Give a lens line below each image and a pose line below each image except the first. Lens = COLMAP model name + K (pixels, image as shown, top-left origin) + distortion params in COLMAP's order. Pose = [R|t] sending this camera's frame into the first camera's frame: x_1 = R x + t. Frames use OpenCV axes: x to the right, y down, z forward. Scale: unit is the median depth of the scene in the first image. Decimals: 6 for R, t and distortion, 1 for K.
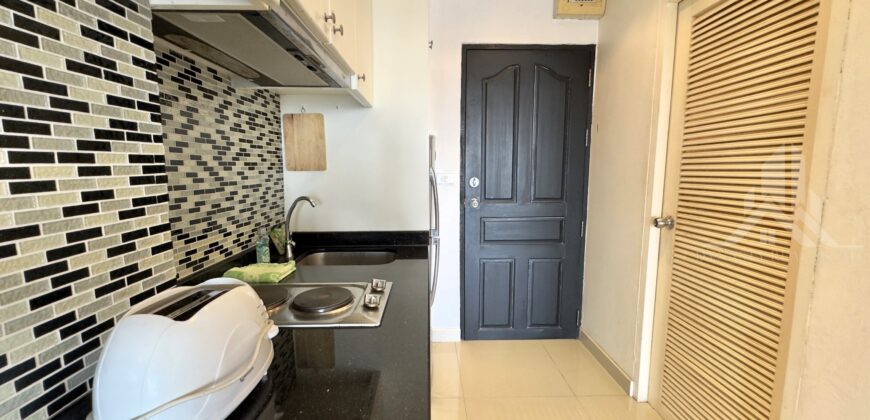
lens RADIAL K [[347.1, 0, 436.7], [0, 347.1, 210.1], [0, 0, 1]] dist [-0.001248, 0.000467]
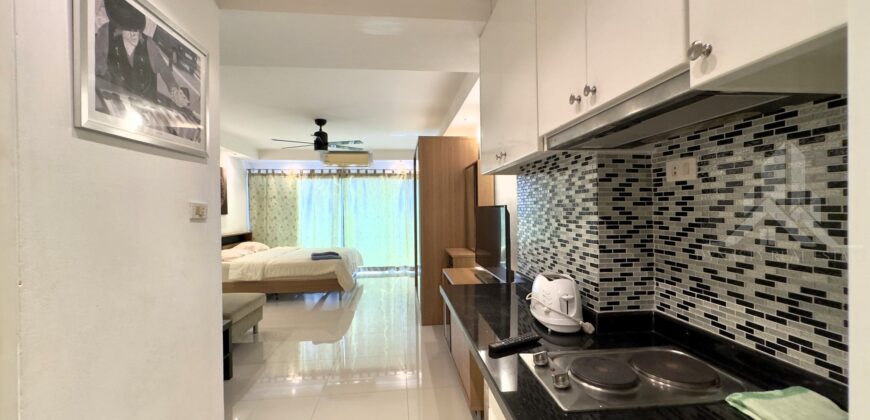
lens RADIAL K [[347.1, 0, 433.9], [0, 347.1, 210.4], [0, 0, 1]] dist [-0.001248, 0.000467]
pose [[-0.996762, 0.012494, -0.079434, 0.195530], [0.002161, 0.991659, 0.128870, -0.292511], [0.080382, 0.128281, -0.988475, 1.764291]]
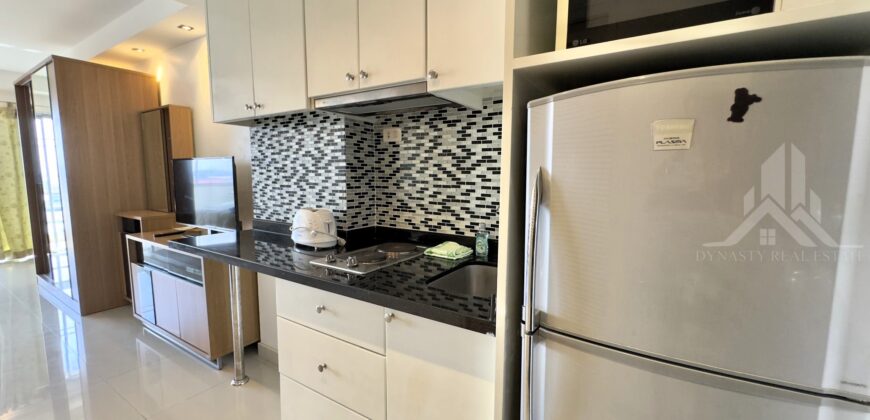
lens RADIAL K [[347.1, 0, 434.0], [0, 347.1, 209.2], [0, 0, 1]] dist [-0.001248, 0.000467]
pose [[-0.555722, 0.082780, -0.827237, 0.719774], [-0.110231, 0.978909, 0.172009, -0.231399], [0.824028, 0.186776, -0.534876, 1.926999]]
